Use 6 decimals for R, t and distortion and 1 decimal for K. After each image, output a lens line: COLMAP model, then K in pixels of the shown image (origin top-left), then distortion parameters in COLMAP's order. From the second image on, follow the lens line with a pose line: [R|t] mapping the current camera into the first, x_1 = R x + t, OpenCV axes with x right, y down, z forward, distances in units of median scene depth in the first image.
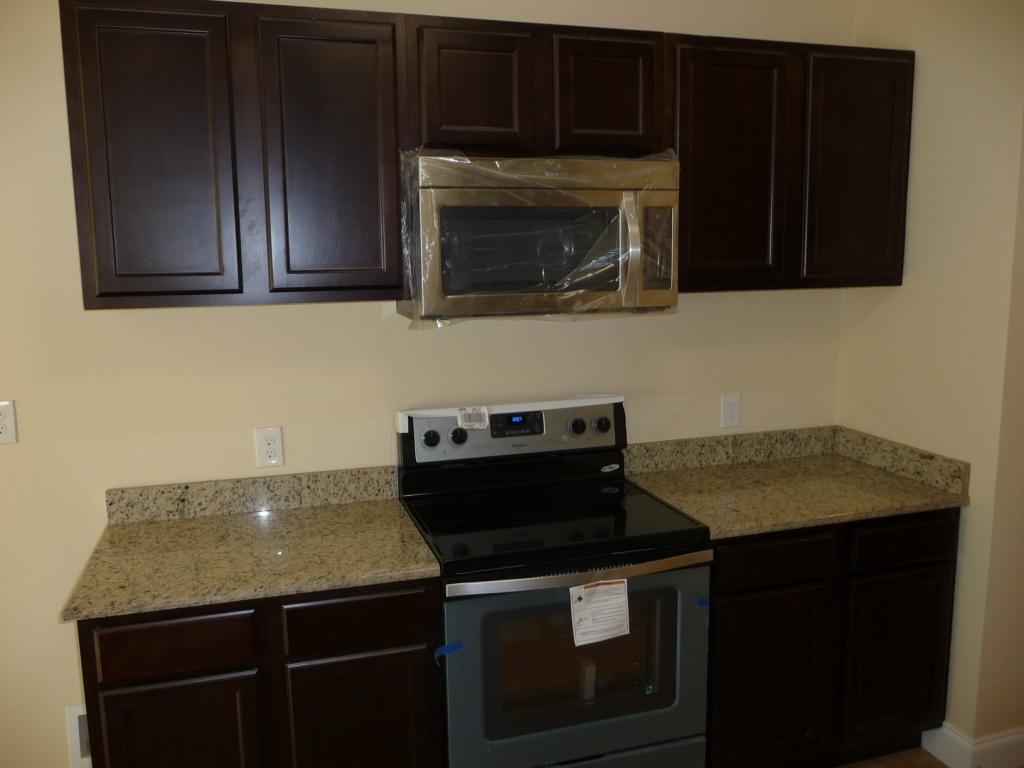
lens RADIAL K [[852.5, 0, 512.0], [0, 852.5, 384.0], [0, 0, 1]] dist [-0.038284, 0.019009]
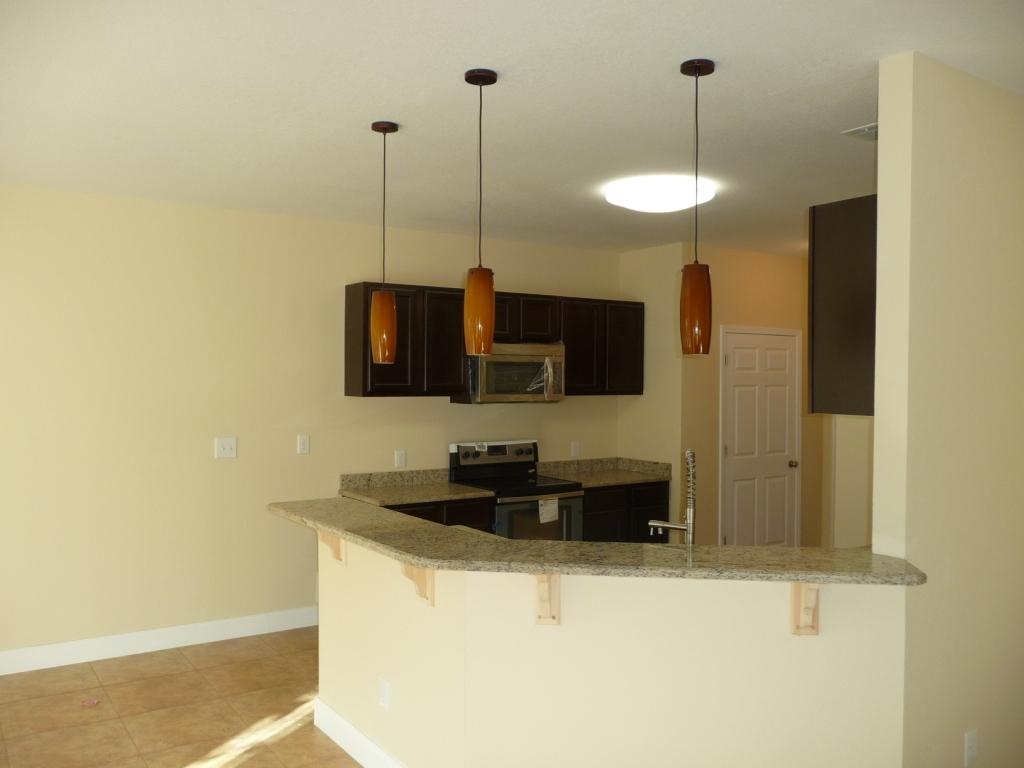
lens RADIAL K [[852.5, 0, 512.0], [0, 852.5, 384.0], [0, 0, 1]] dist [-0.038284, 0.019009]
pose [[0.955926, 0.017584, 0.293079, -0.676841], [0.025790, 0.989318, -0.143475, 0.213291], [-0.292471, 0.144710, 0.945262, -1.326920]]
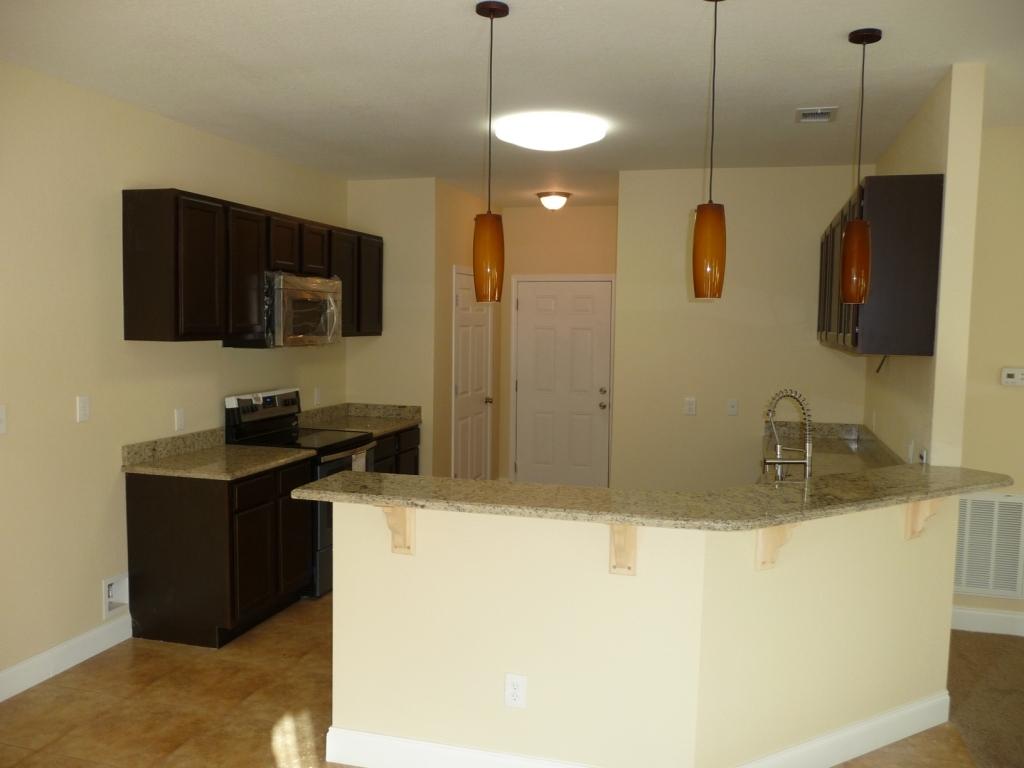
lens RADIAL K [[852.5, 0, 512.0], [0, 852.5, 384.0], [0, 0, 1]] dist [-0.038284, 0.019009]
pose [[0.547521, -0.039314, 0.835868, -1.409099], [0.105265, 0.994197, -0.022191, 0.113421], [-0.830144, 0.100138, 0.548482, -0.605332]]
